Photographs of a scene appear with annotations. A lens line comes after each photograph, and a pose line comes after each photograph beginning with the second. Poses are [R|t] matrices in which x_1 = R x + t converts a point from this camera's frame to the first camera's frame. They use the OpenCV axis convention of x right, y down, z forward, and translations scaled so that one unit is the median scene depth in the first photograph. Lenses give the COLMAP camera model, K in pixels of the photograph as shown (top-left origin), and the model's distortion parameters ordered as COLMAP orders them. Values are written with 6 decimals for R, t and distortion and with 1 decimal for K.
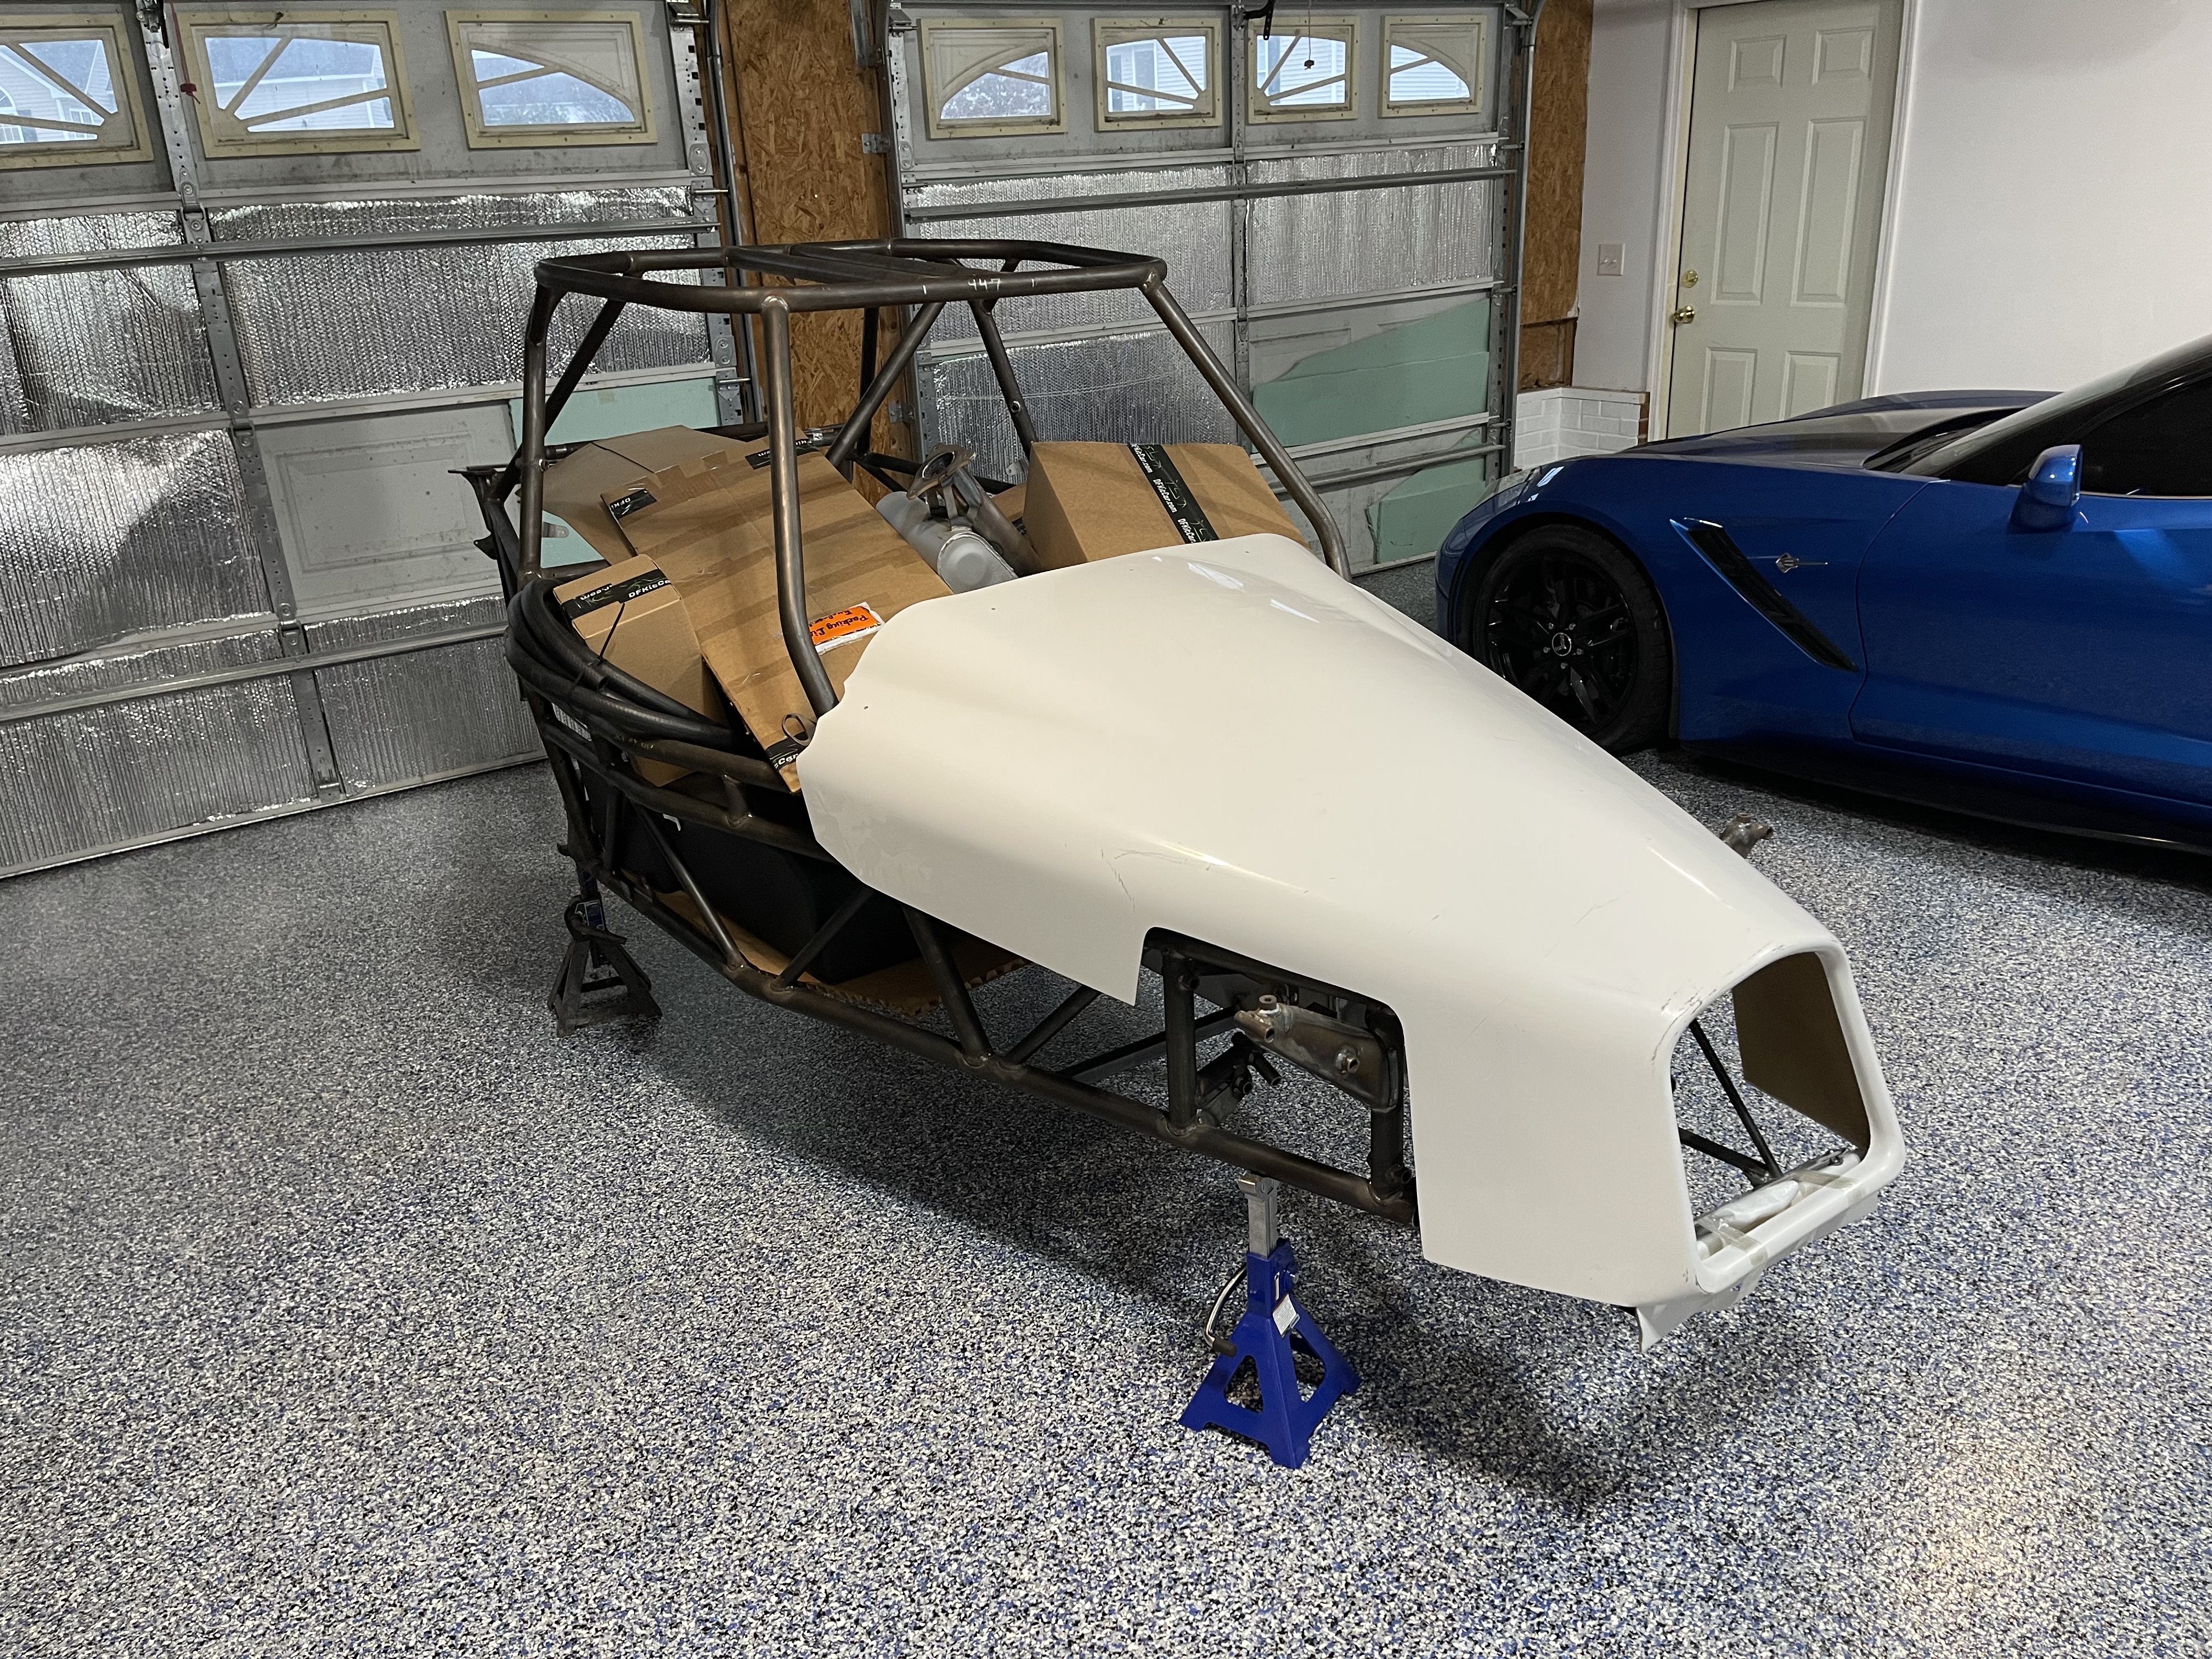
lens RADIAL K [[1682.9, 0, 1106.0], [0, 1682.9, 829.5], [0, 0, 1]] dist [-0.003548, -0.013218]
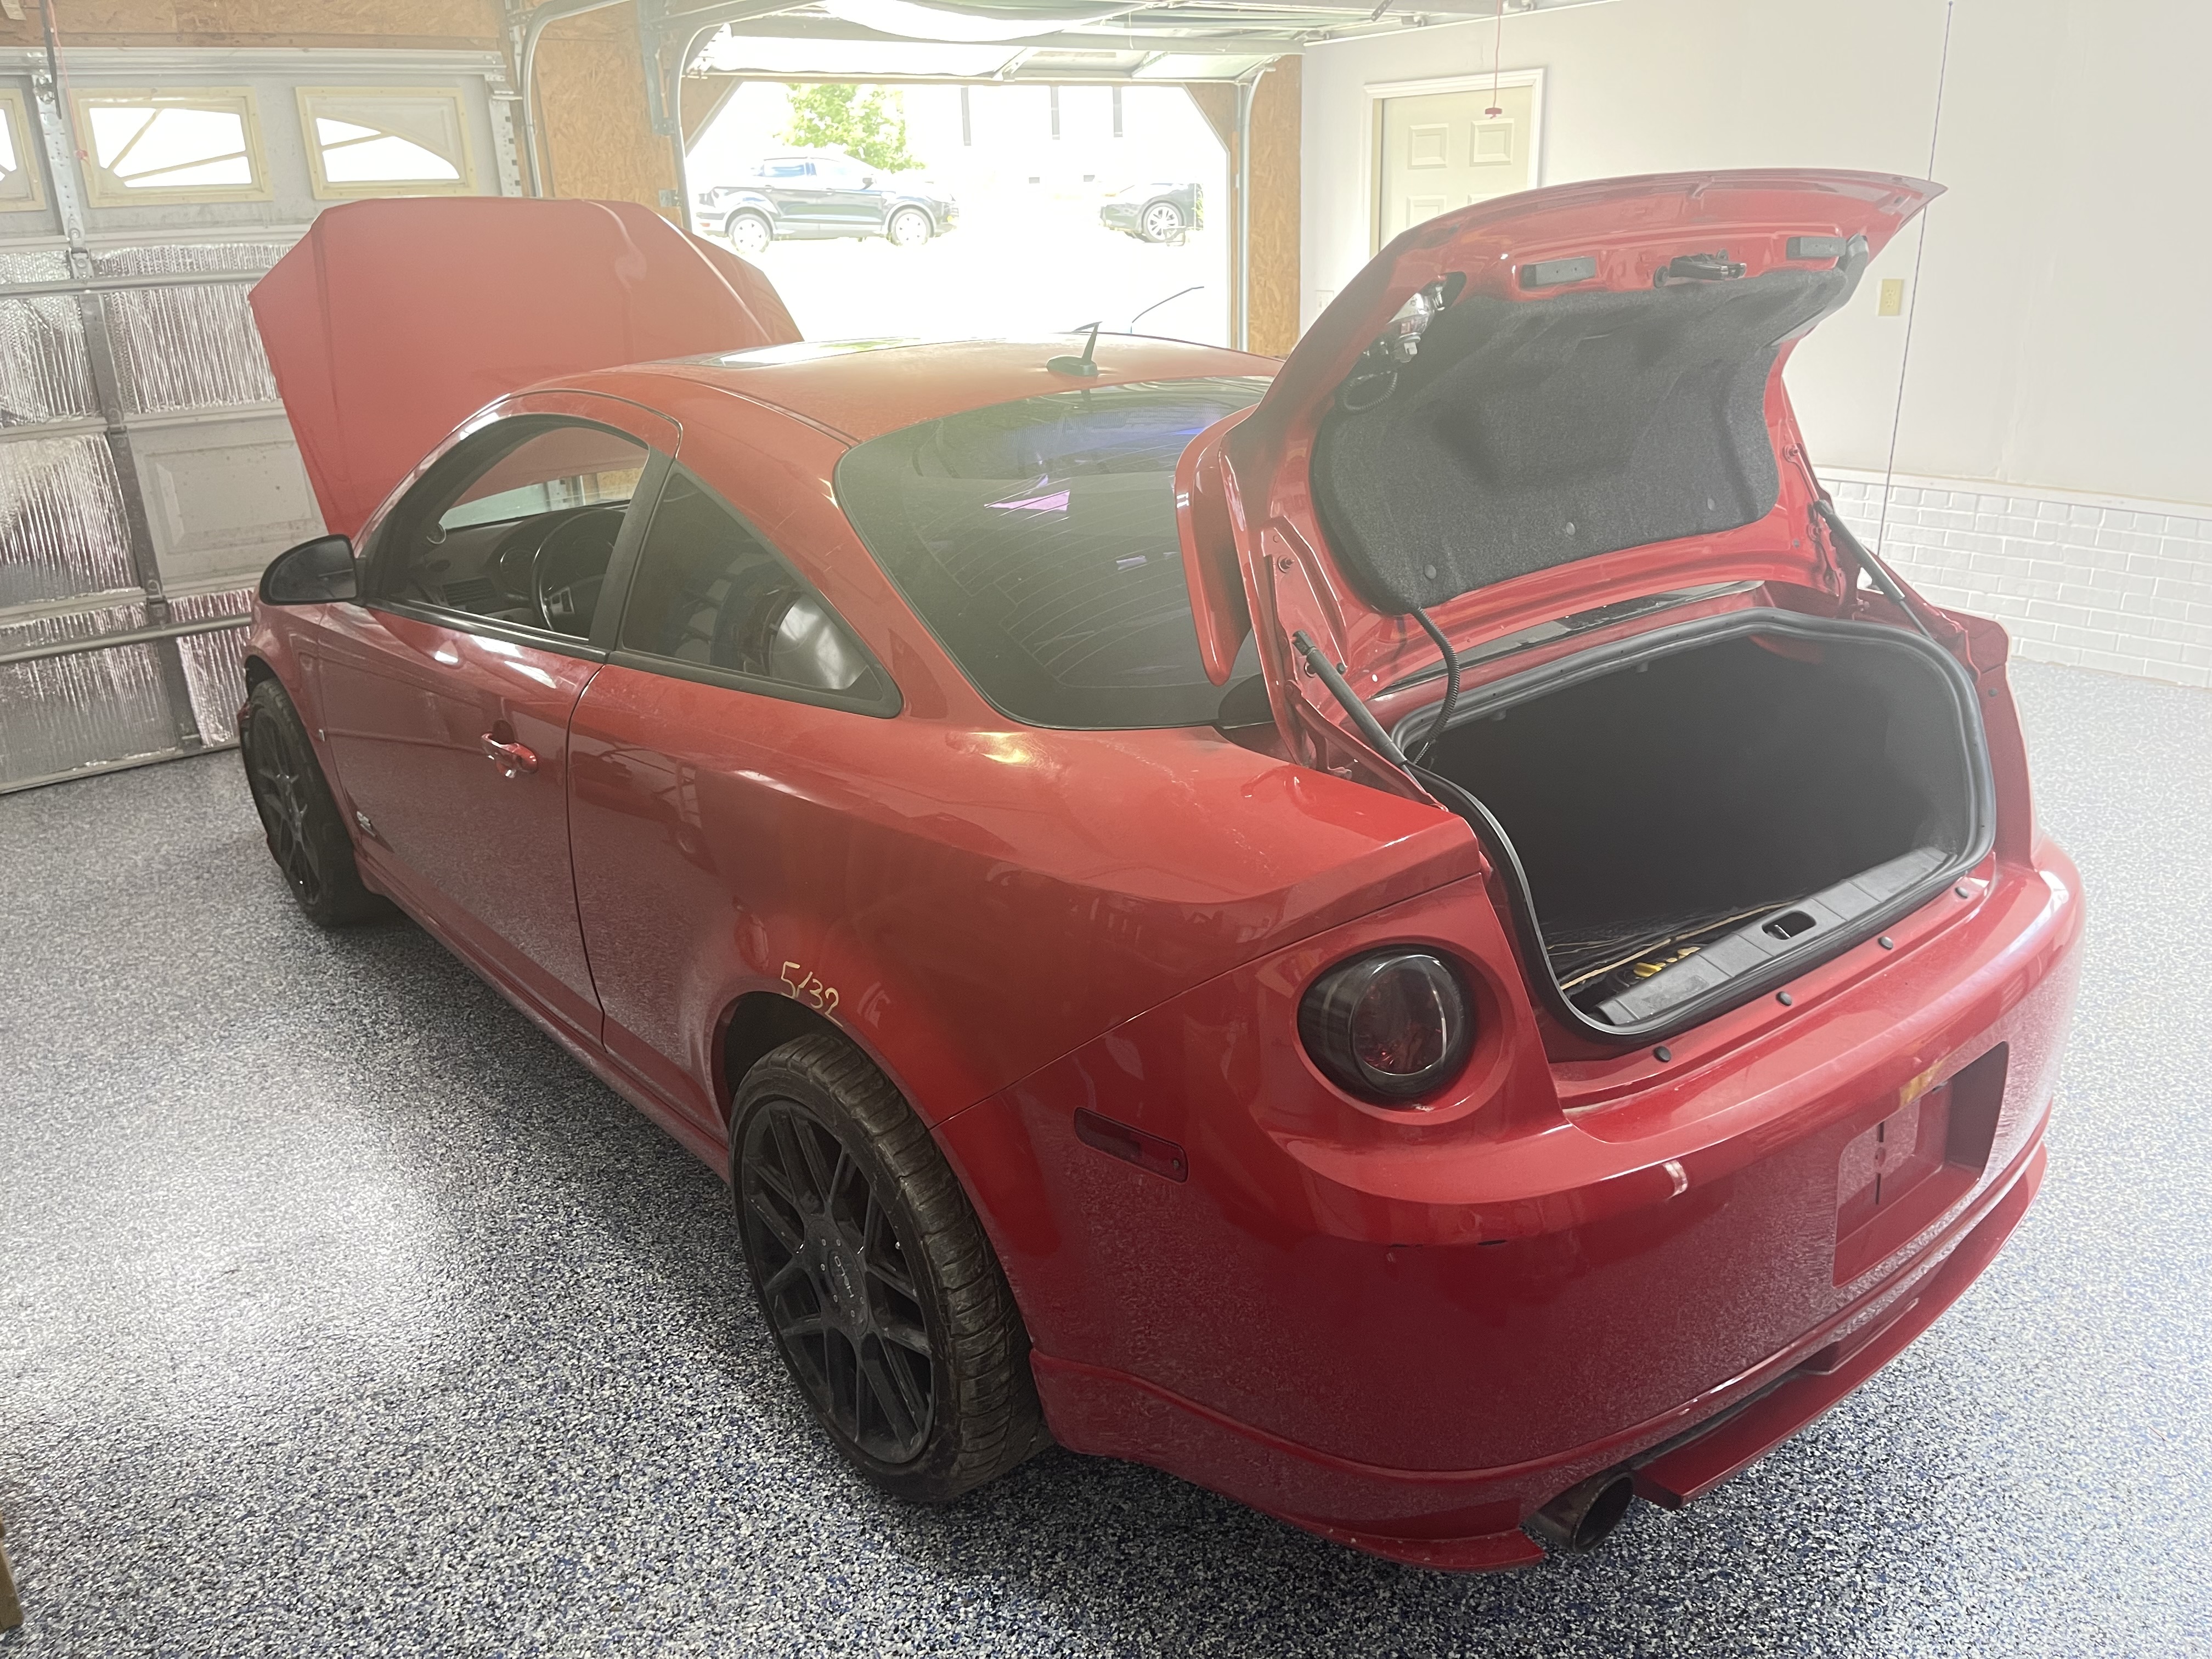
lens RADIAL K [[1721.1, 0, 1164.0], [0, 1721.1, 837.8], [0, 0, 1]] dist [0.003816, -0.046017]
pose [[0.994758, -0.010583, 0.101703, 0.099781], [0.012254, 0.999800, -0.015814, 0.079847], [-0.101516, 0.016977, 0.994689, -0.284413]]
